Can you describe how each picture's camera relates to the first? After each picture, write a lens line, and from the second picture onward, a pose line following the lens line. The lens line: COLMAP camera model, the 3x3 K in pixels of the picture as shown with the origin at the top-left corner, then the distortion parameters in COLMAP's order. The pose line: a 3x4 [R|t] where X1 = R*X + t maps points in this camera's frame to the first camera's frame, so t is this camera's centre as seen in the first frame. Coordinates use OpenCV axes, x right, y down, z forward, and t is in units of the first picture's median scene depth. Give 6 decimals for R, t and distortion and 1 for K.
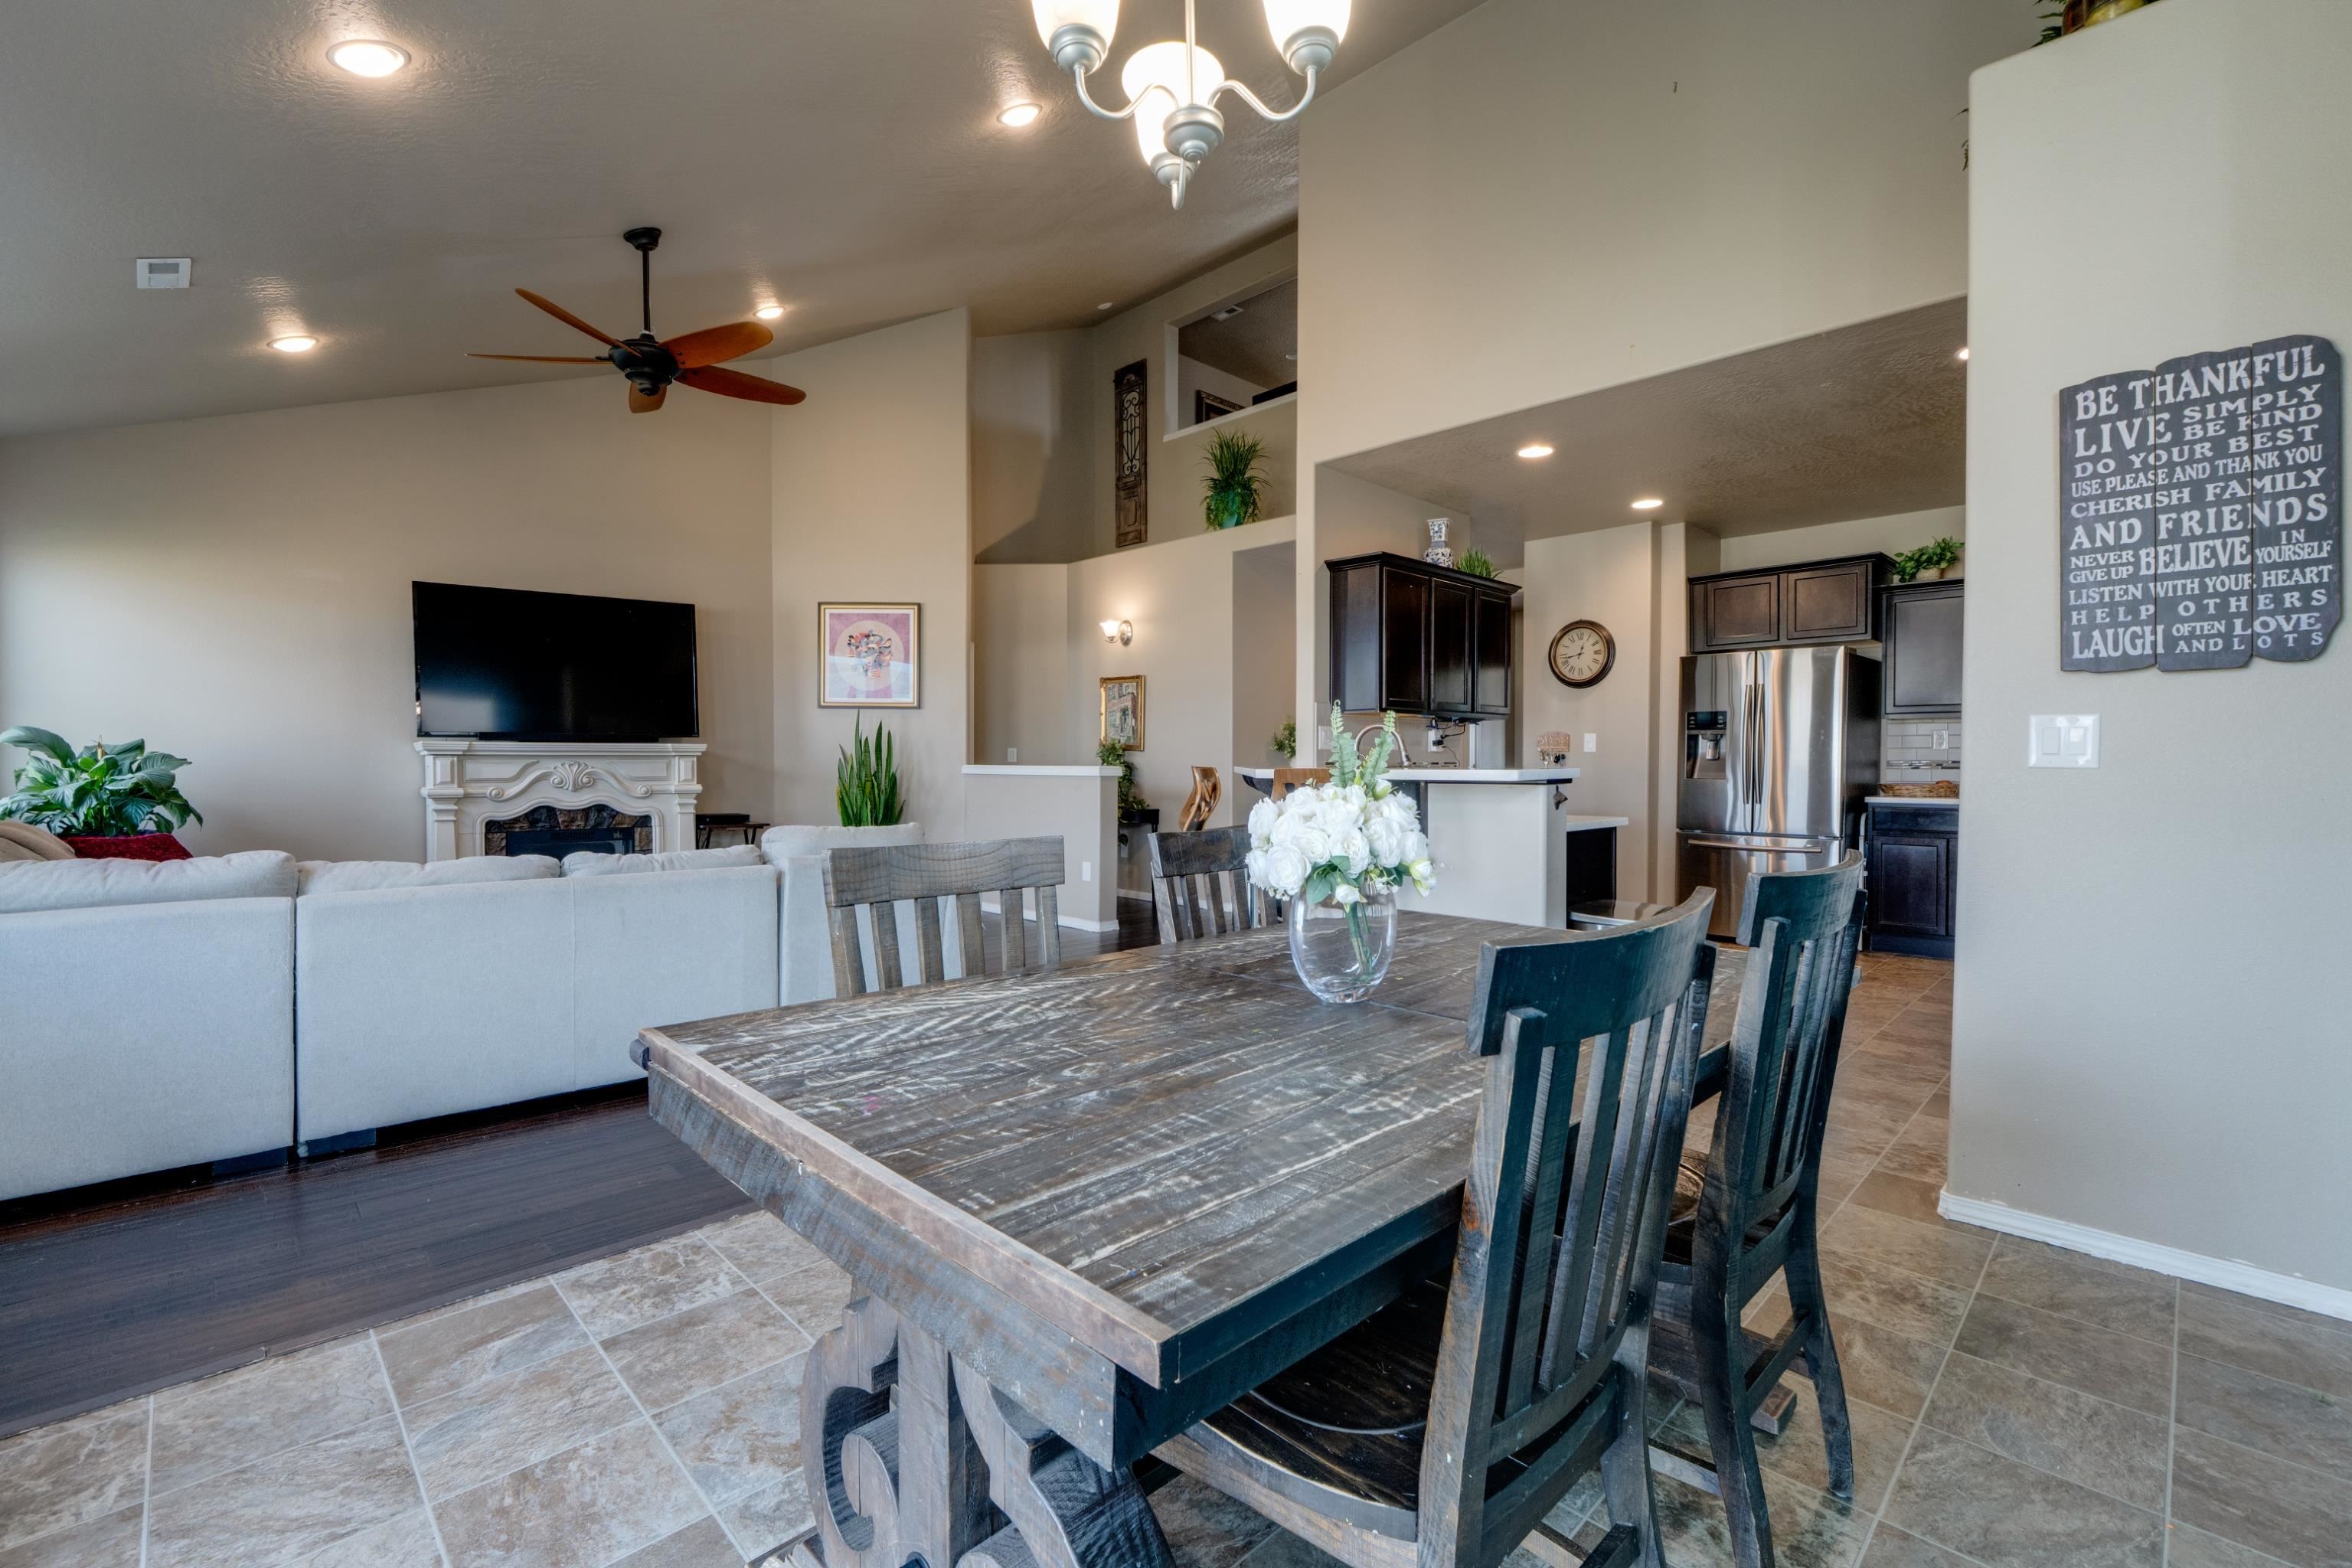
lens RADIAL K [[1049.8, 0, 1176.0], [0, 1049.8, 784.0], [0, 0, 1]] dist [-0.001379, -0.000086]
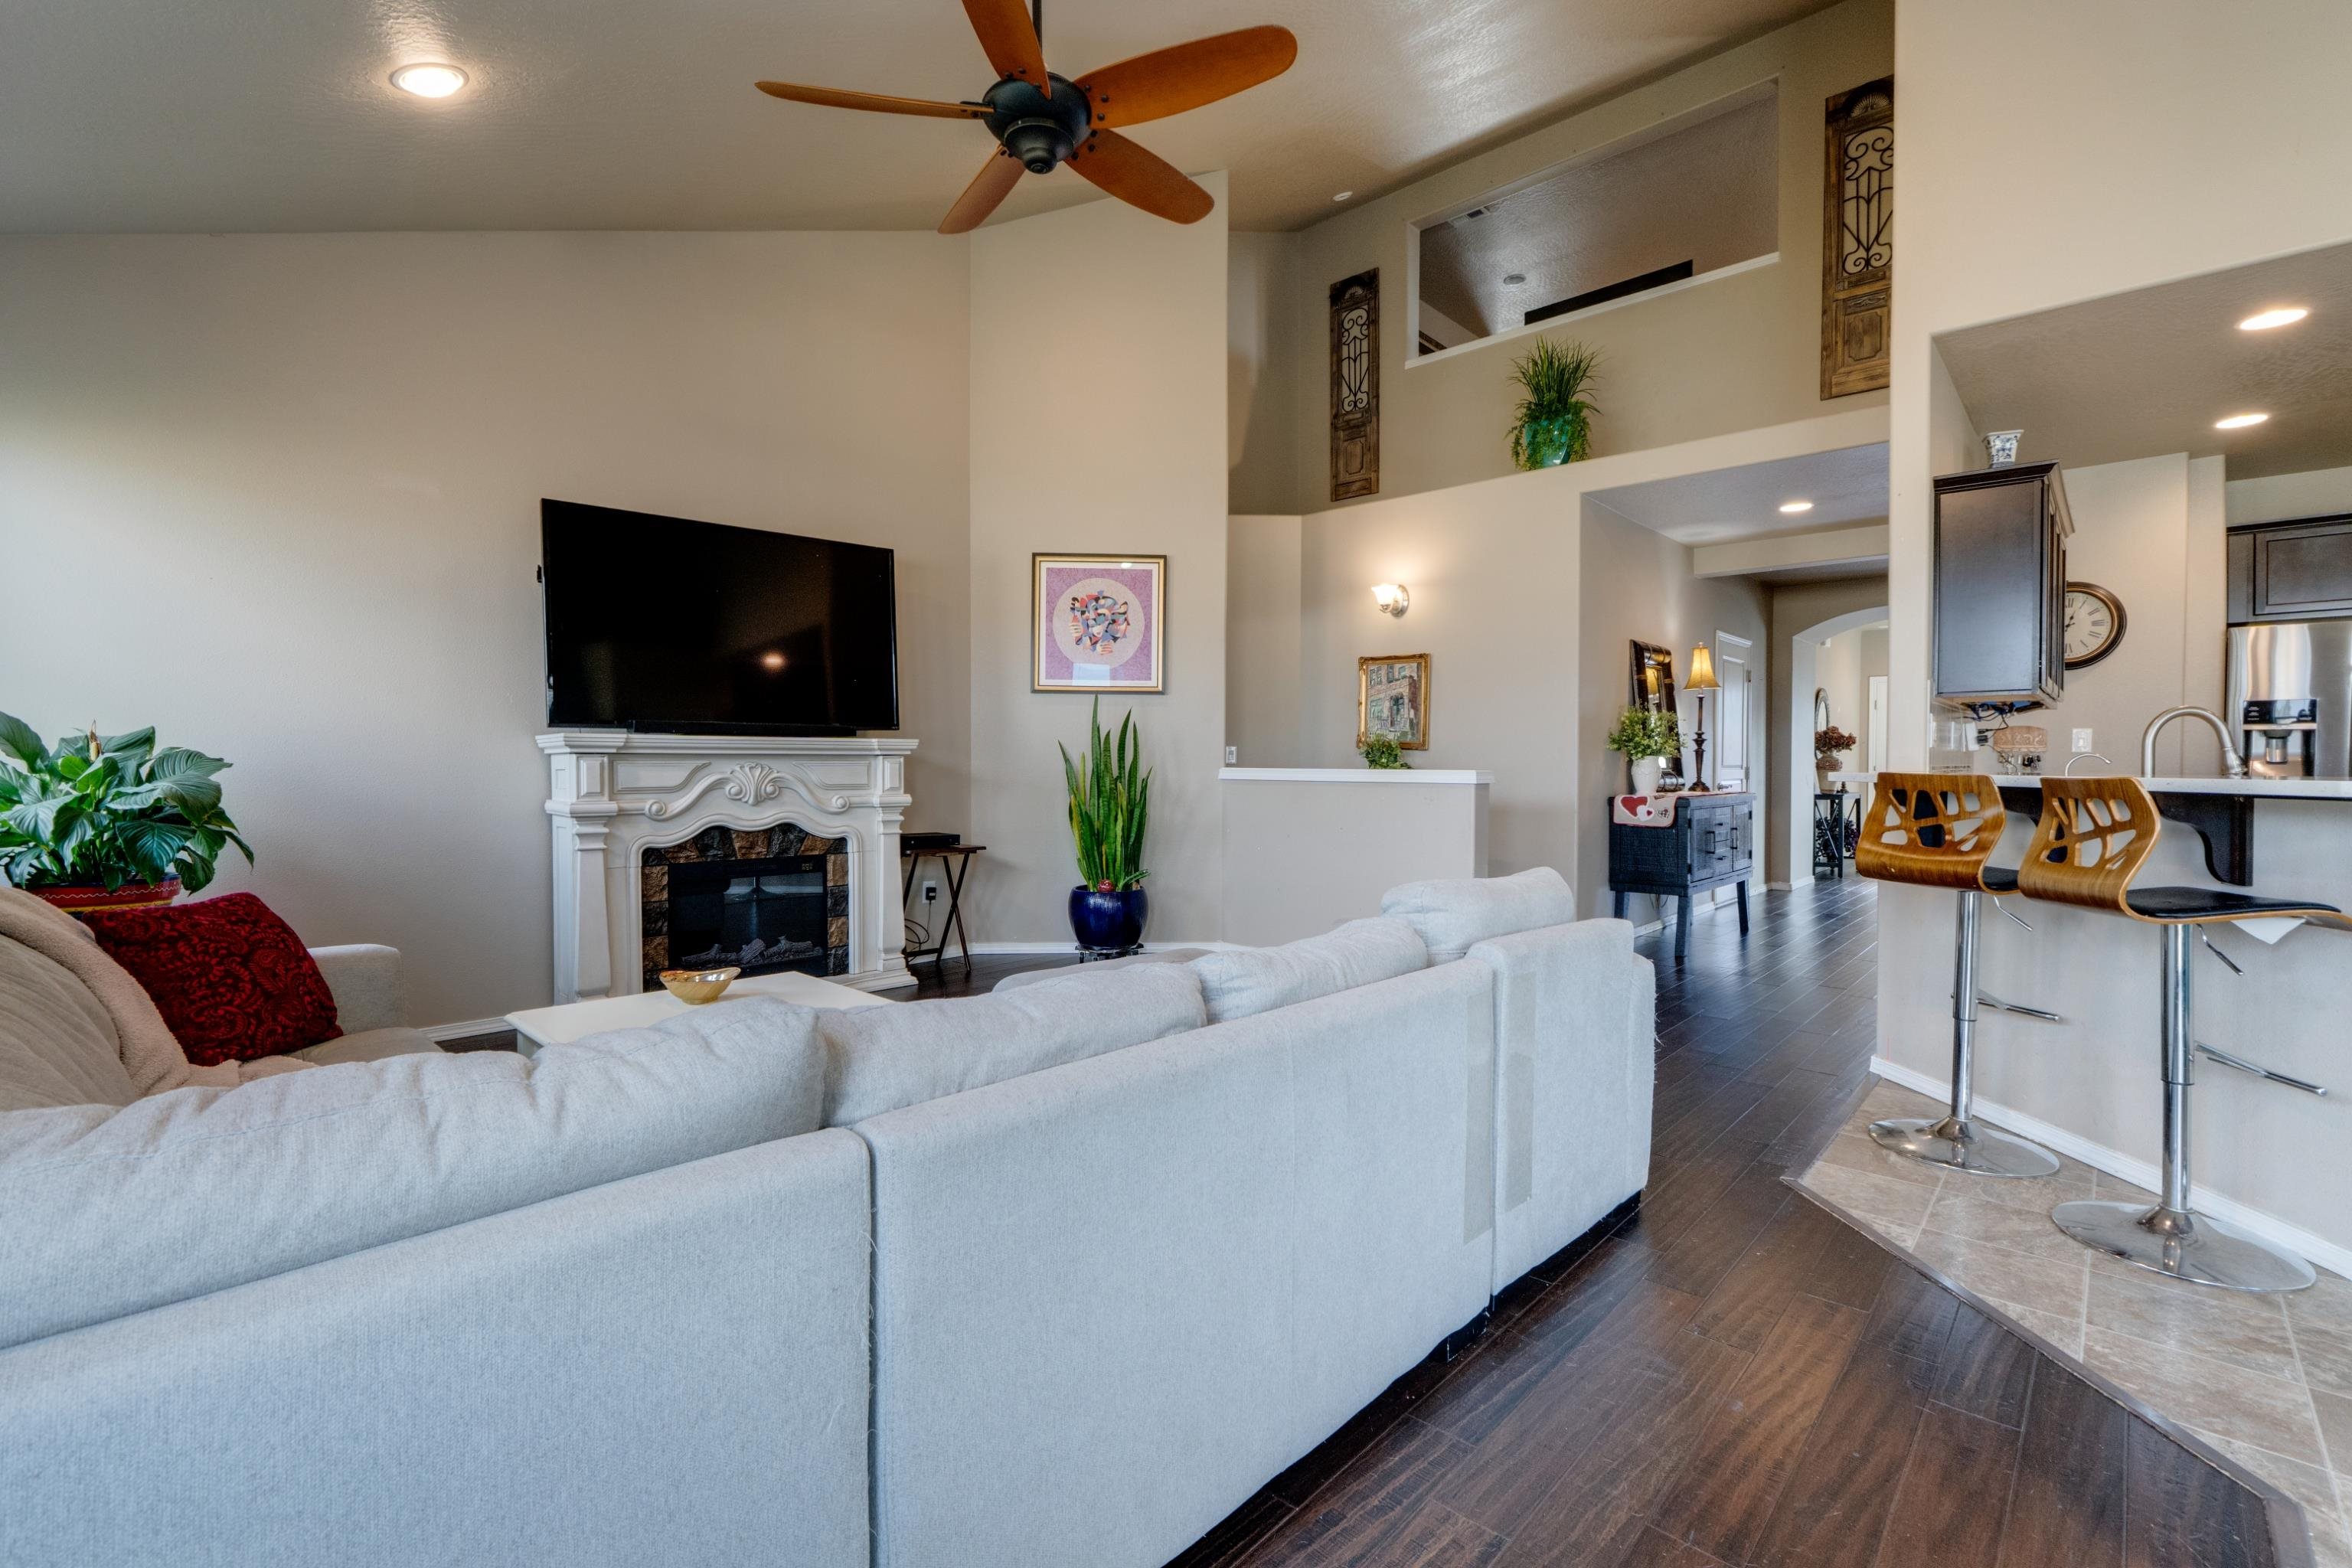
lens RADIAL K [[1063.4, 0, 1176.0], [0, 1063.4, 784.0], [0, 0, 1]] dist [-0.000750, -0.000268]
pose [[0.998563, 0.000370, 0.053598, -0.310008], [-0.000372, 1.000000, 0.000042, -0.007040], [-0.053598, -0.000062, 0.998563, 0.251944]]
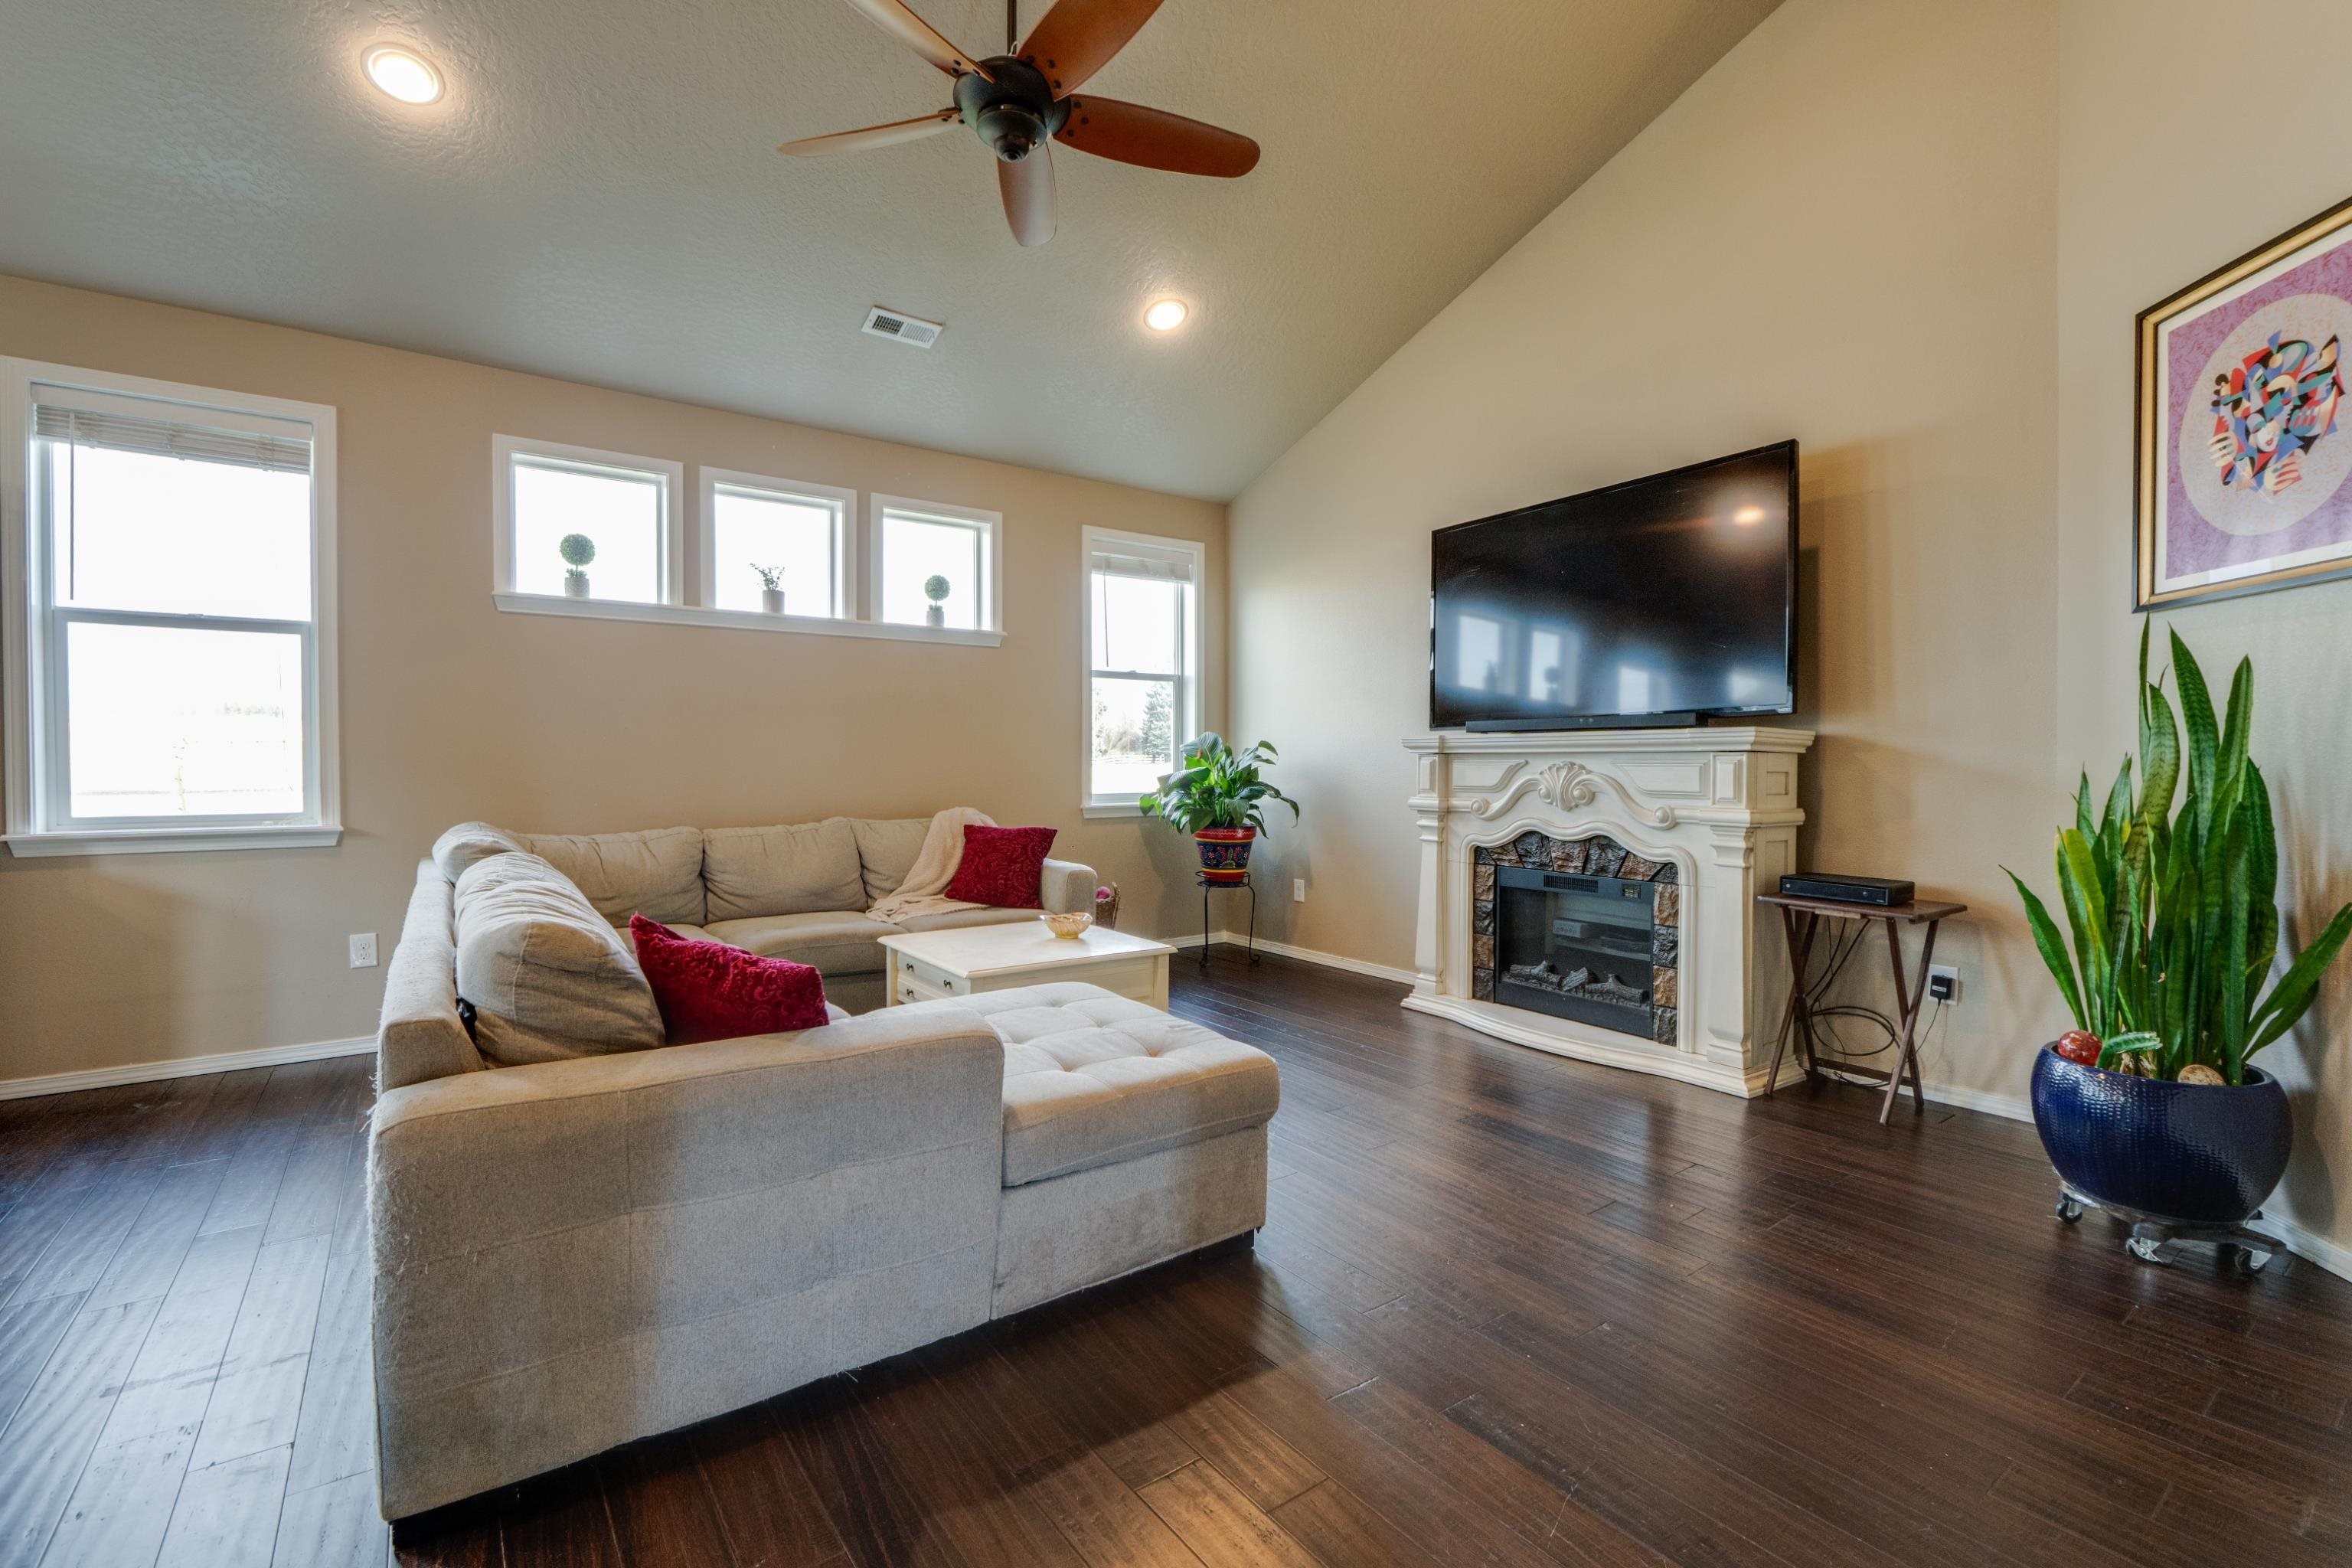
lens RADIAL K [[1063.4, 0, 1176.0], [0, 1063.4, 784.0], [0, 0, 1]] dist [-0.000750, -0.000268]
pose [[-0.141877, 0.017915, -0.989722, 0.070810], [-0.025407, 0.999441, 0.021733, -0.015497], [0.989558, 0.028229, -0.141342, 0.814247]]
